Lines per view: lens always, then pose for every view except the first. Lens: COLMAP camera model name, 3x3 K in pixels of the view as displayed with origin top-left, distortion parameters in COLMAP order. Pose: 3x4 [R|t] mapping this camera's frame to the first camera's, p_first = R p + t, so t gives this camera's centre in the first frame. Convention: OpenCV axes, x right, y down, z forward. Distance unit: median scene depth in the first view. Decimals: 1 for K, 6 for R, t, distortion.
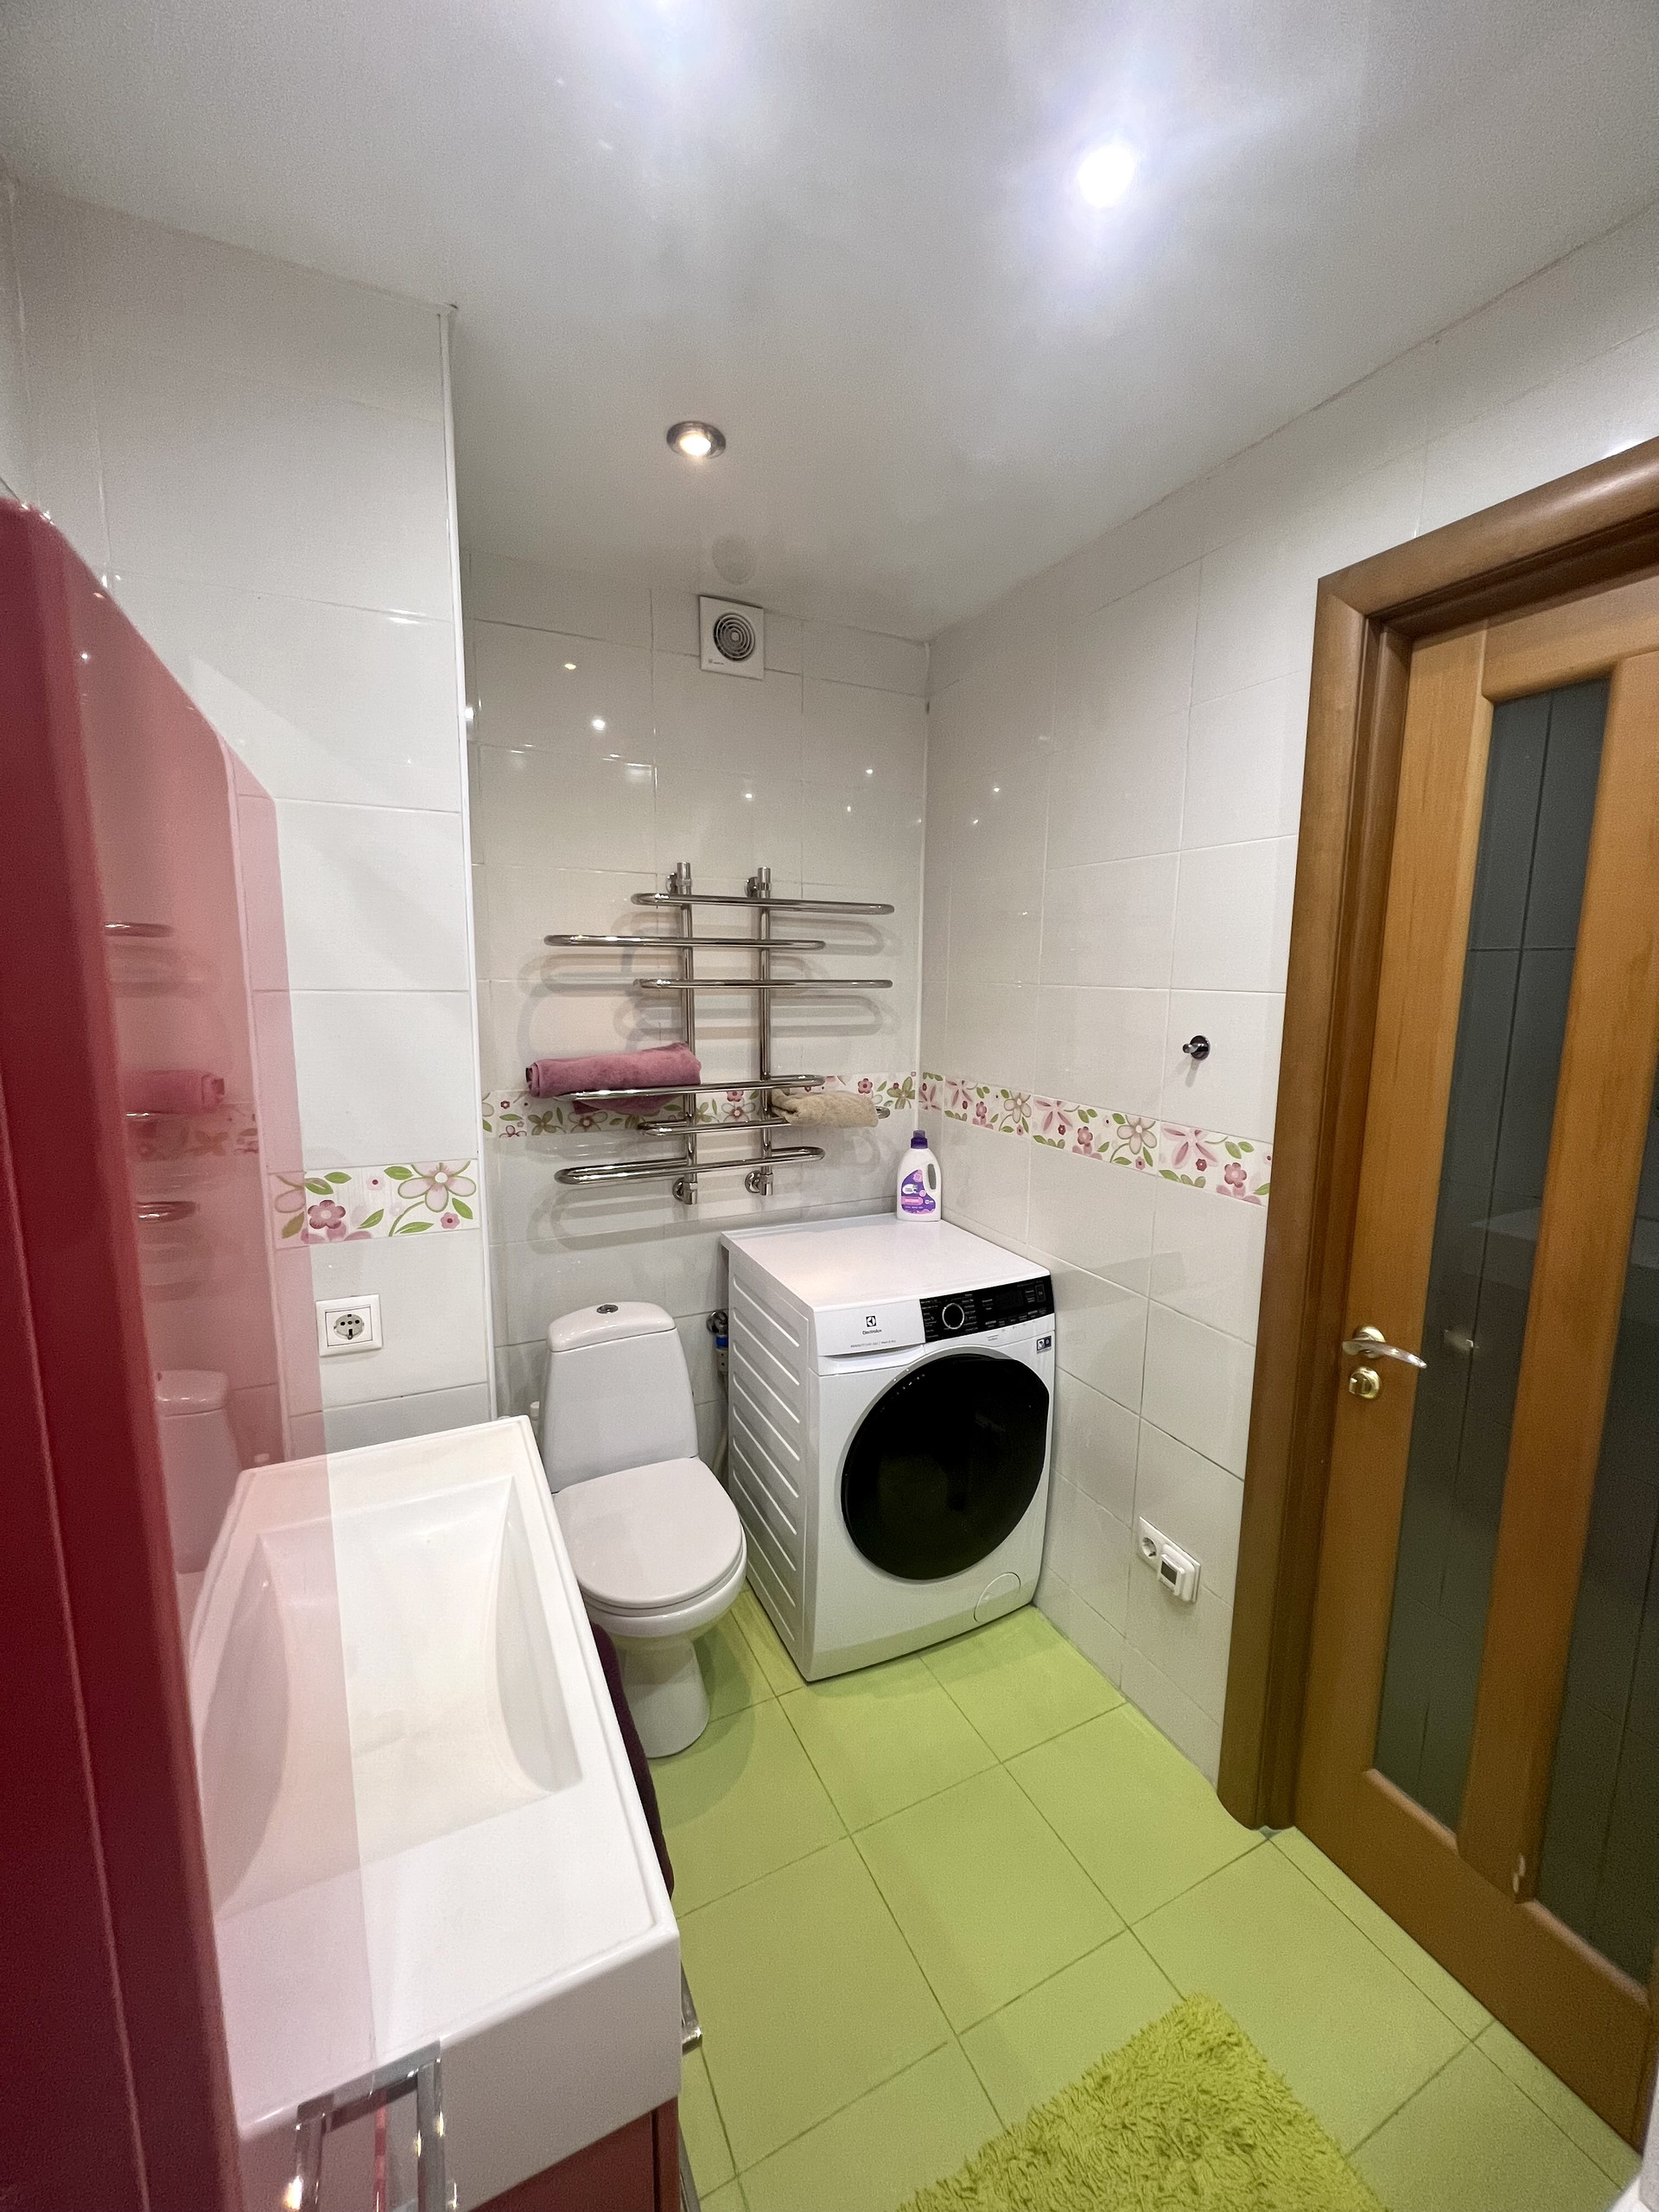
lens RADIAL K [[879.8, 0, 834.2], [0, 879.8, 1104.3], [0, 0, 1]] dist [-0.001975, 0.000583]
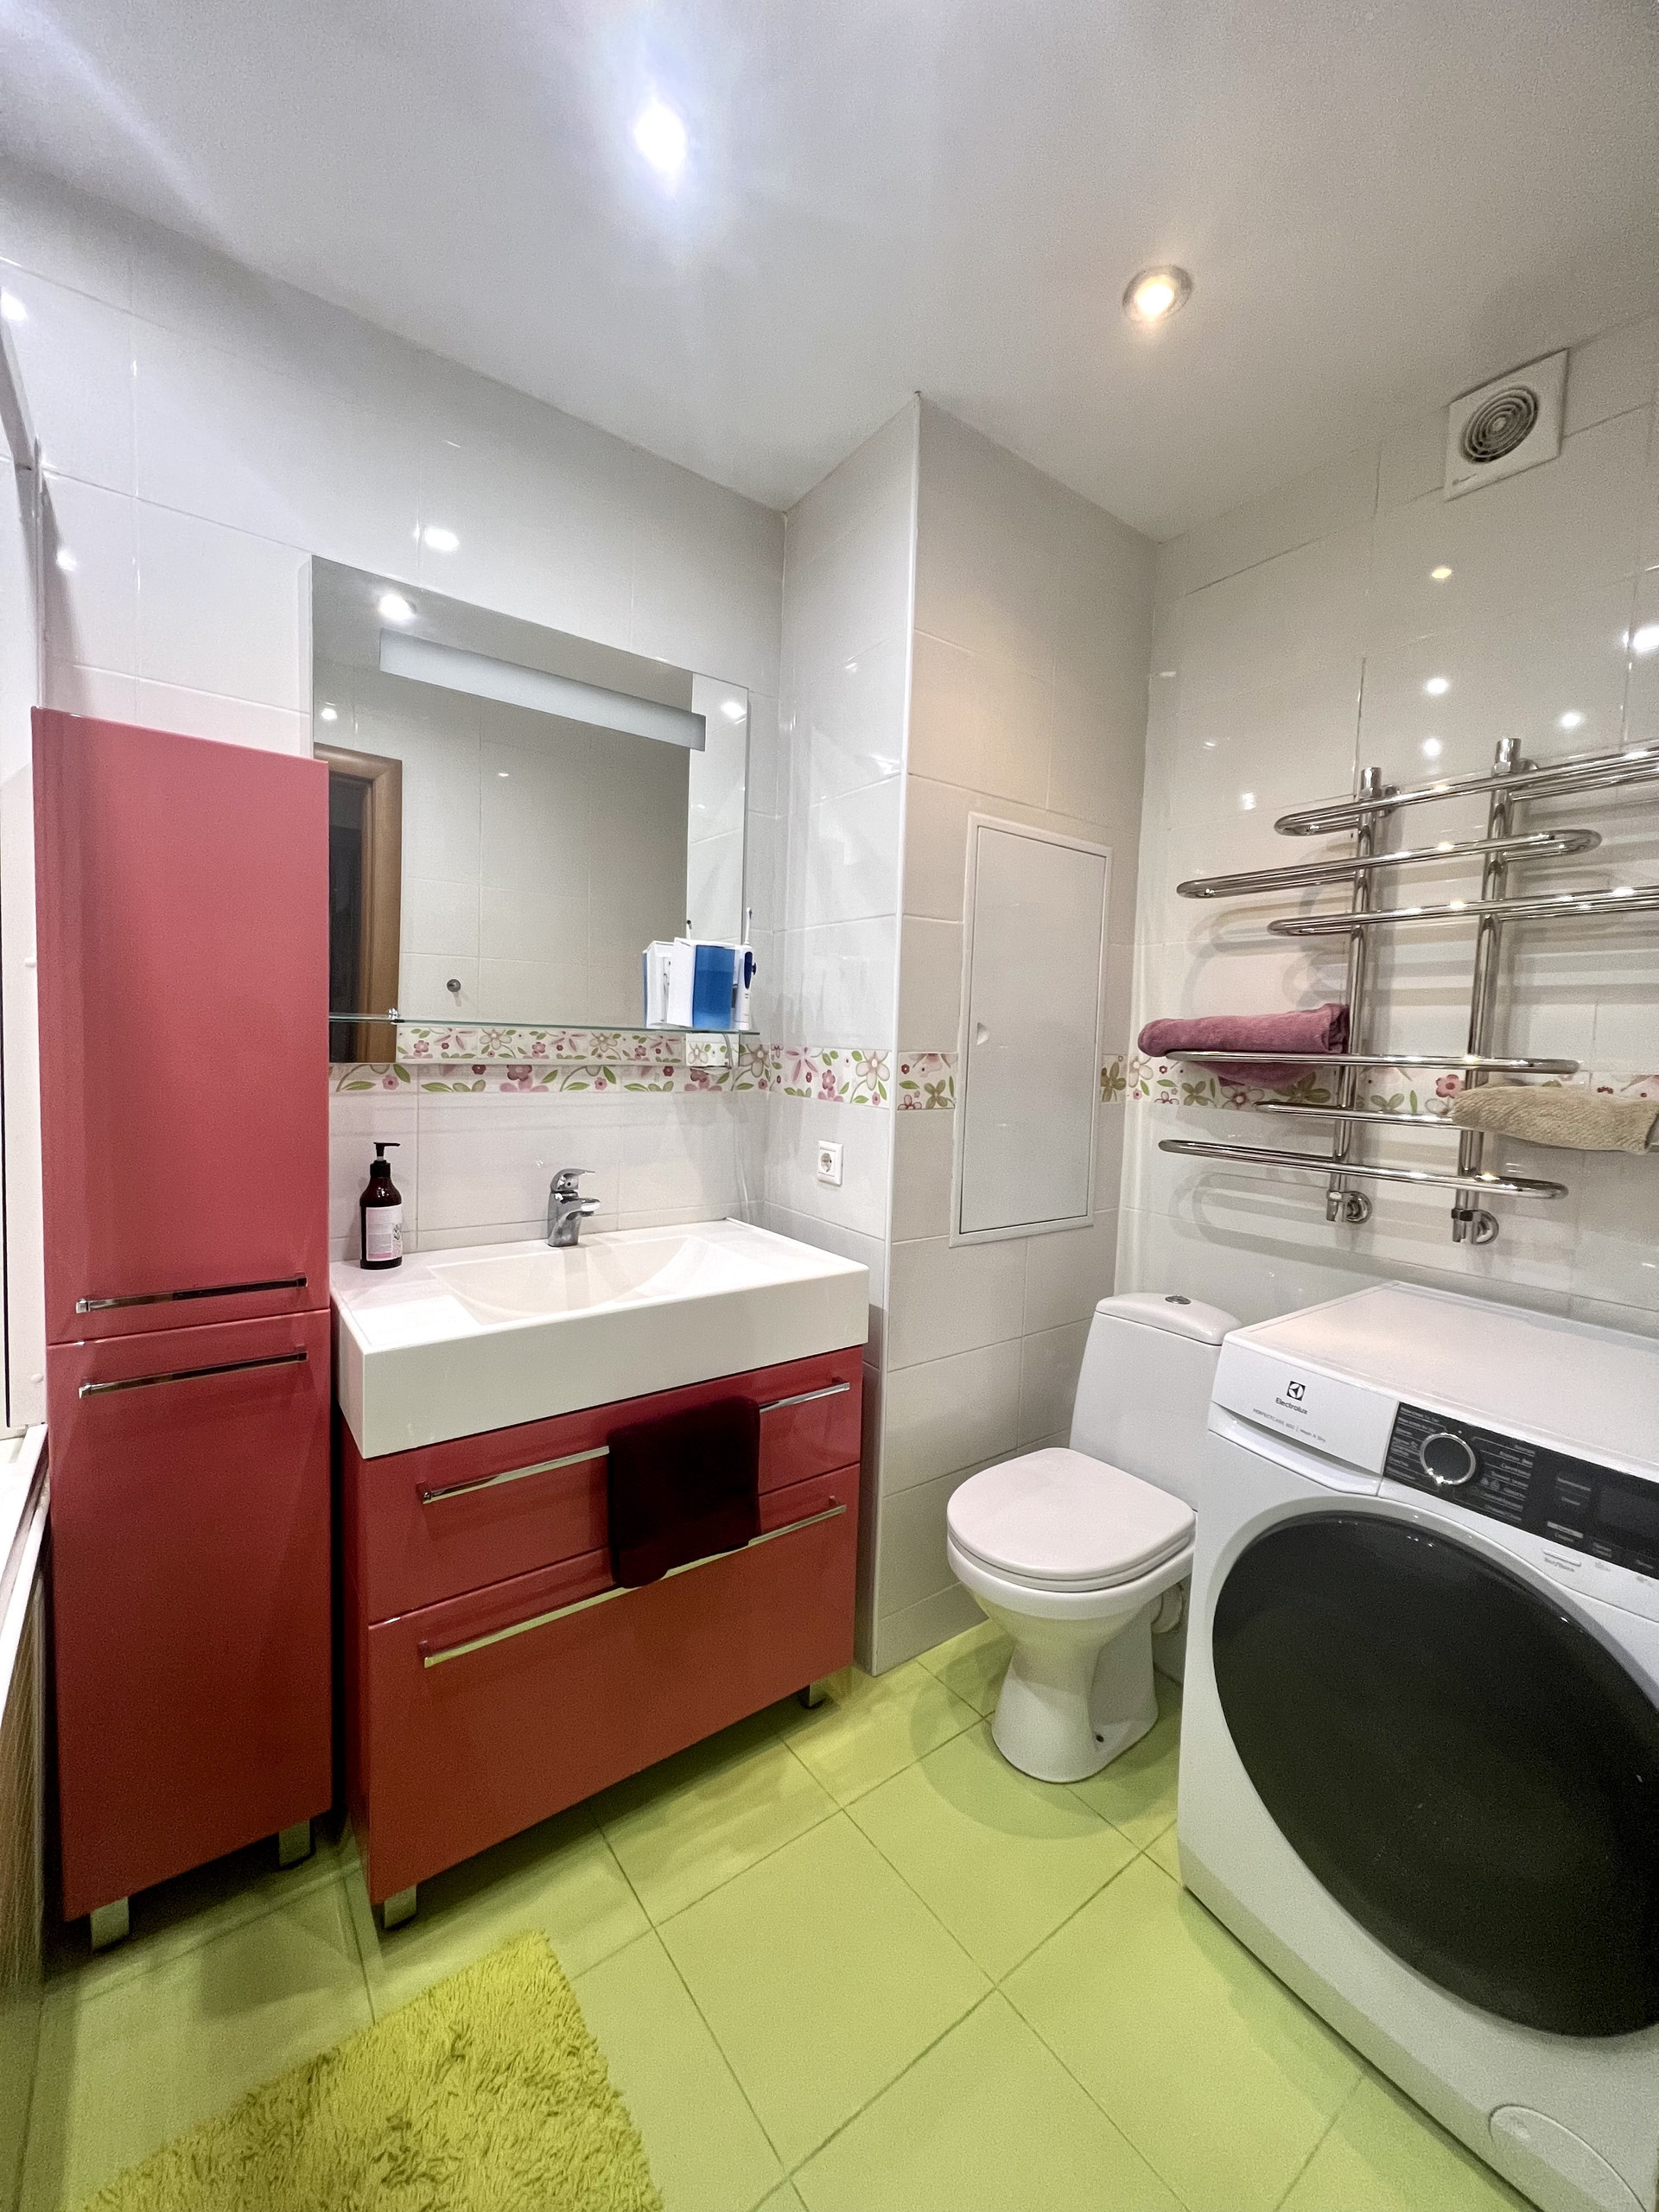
lens RADIAL K [[879.8, 0, 834.2], [0, 879.8, 1104.3], [0, 0, 1]] dist [-0.001975, 0.000583]
pose [[0.186385, 0.065121, -0.980316, 0.505194], [-0.178979, 0.983355, 0.031294, 0.071101], [0.966037, 0.169623, 0.194937, 0.444651]]
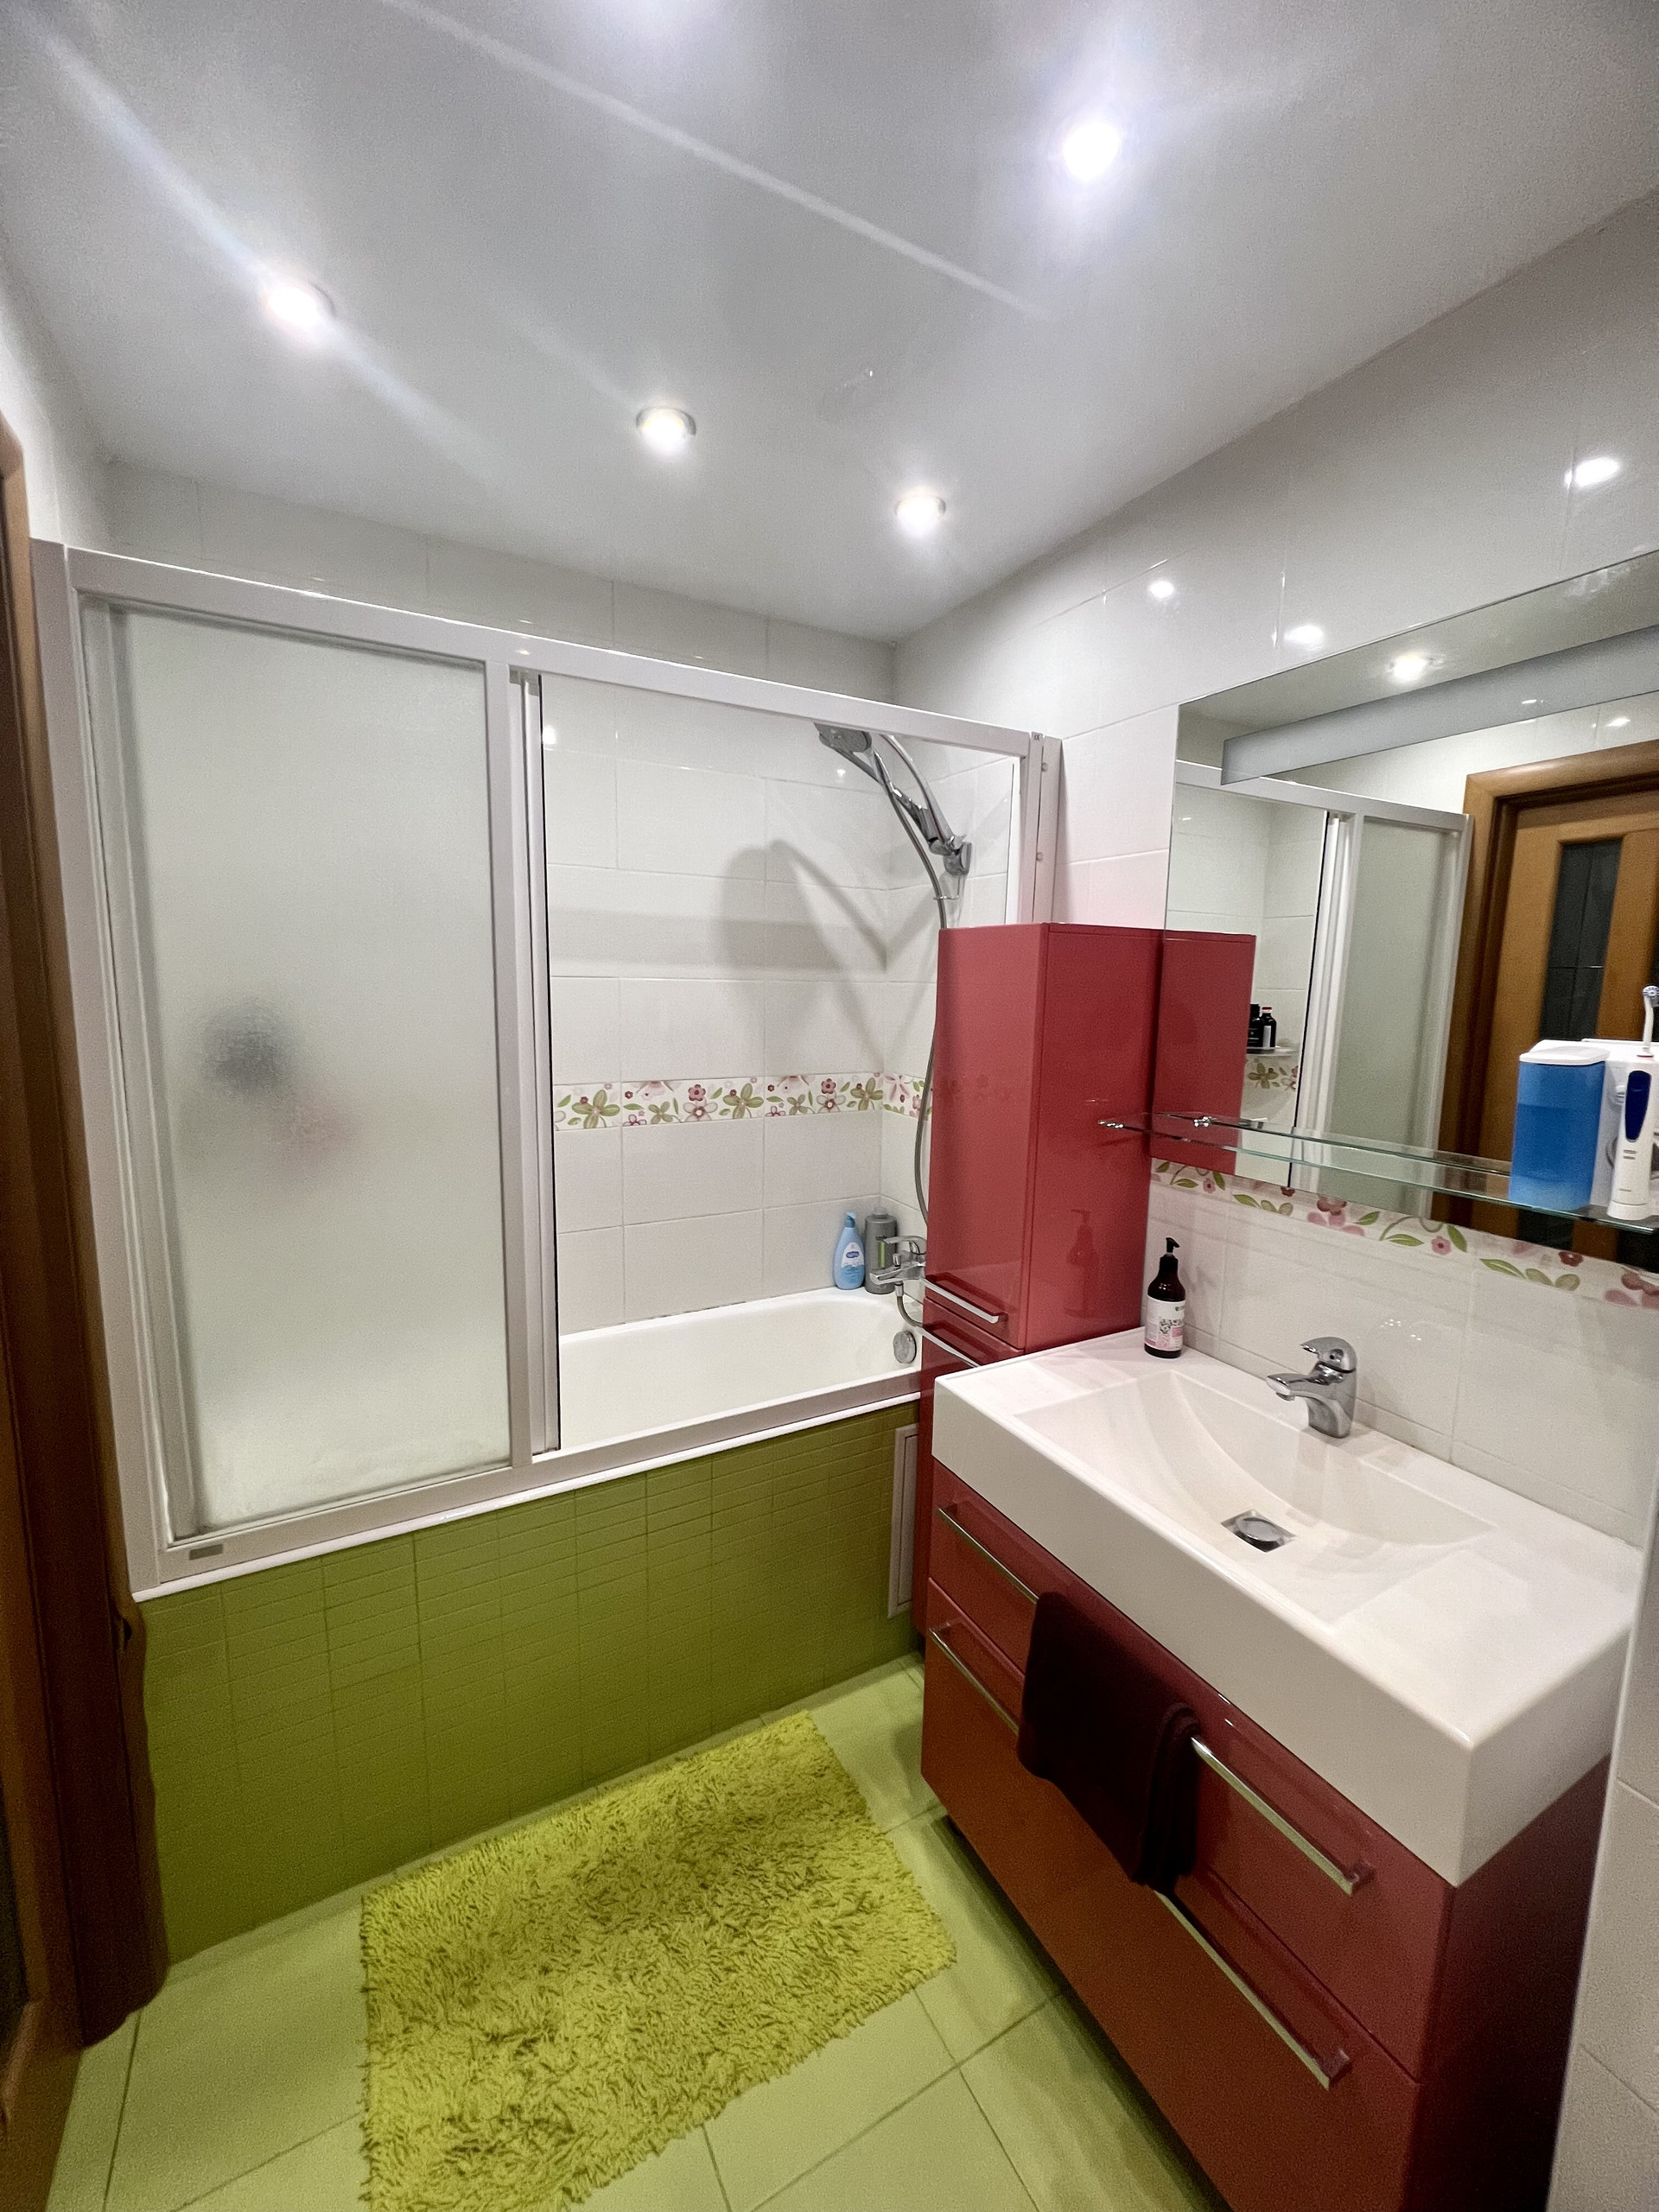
lens RADIAL K [[879.8, 0, 834.2], [0, 879.8, 1104.3], [0, 0, 1]] dist [-0.001975, 0.000583]
pose [[-0.998472, -0.024985, -0.049280, 0.067639], [-0.038073, 0.957486, 0.285957, -0.125788], [0.040040, 0.287396, -0.956975, 0.910315]]
